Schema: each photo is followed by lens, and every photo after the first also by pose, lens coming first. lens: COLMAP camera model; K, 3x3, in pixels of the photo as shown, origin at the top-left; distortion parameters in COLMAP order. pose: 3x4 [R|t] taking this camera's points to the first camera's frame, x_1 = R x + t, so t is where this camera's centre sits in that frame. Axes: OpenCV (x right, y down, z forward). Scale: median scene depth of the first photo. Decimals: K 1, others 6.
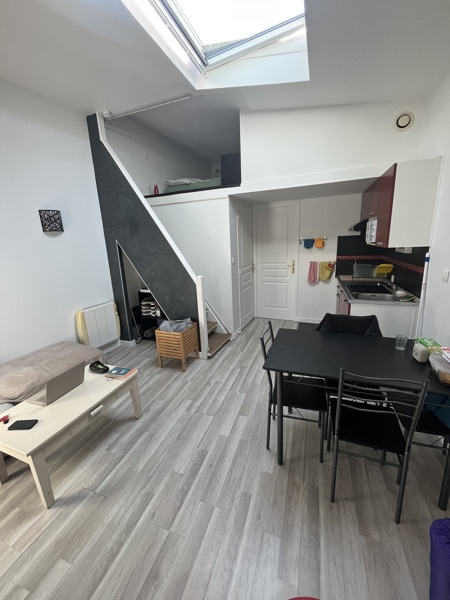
lens RADIAL K [[242.0, 0, 224.4], [0, 242.0, 300.8], [0, 0, 1]] dist [-0.001916, 0.000045]
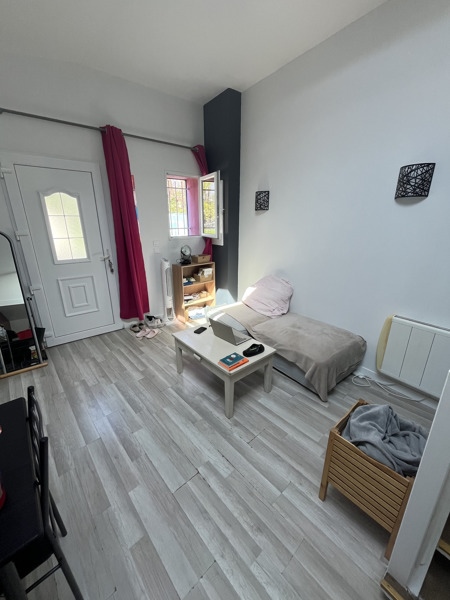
lens RADIAL K [[242.0, 0, 225.9], [0, 242.0, 297.2], [0, 0, 1]] dist [-0.001916, 0.000045]
pose [[-0.467269, 0.314930, -0.826123, 0.262947], [-0.191888, 0.876007, 0.442482, -0.311625], [0.863040, 0.365281, -0.348900, 1.142747]]
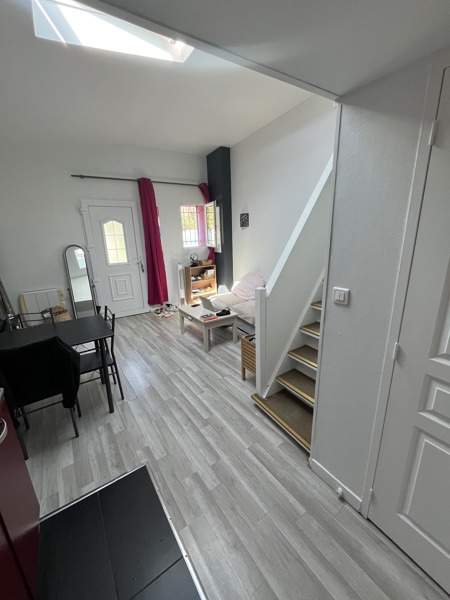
lens RADIAL K [[242.0, 0, 226.0], [0, 242.0, 295.9], [0, 0, 1]] dist [-0.001916, 0.000045]
pose [[-0.566310, 0.270494, -0.778541, 0.655942], [-0.140085, 0.899277, 0.414340, -0.471964], [0.812200, 0.343707, -0.471377, 1.687432]]
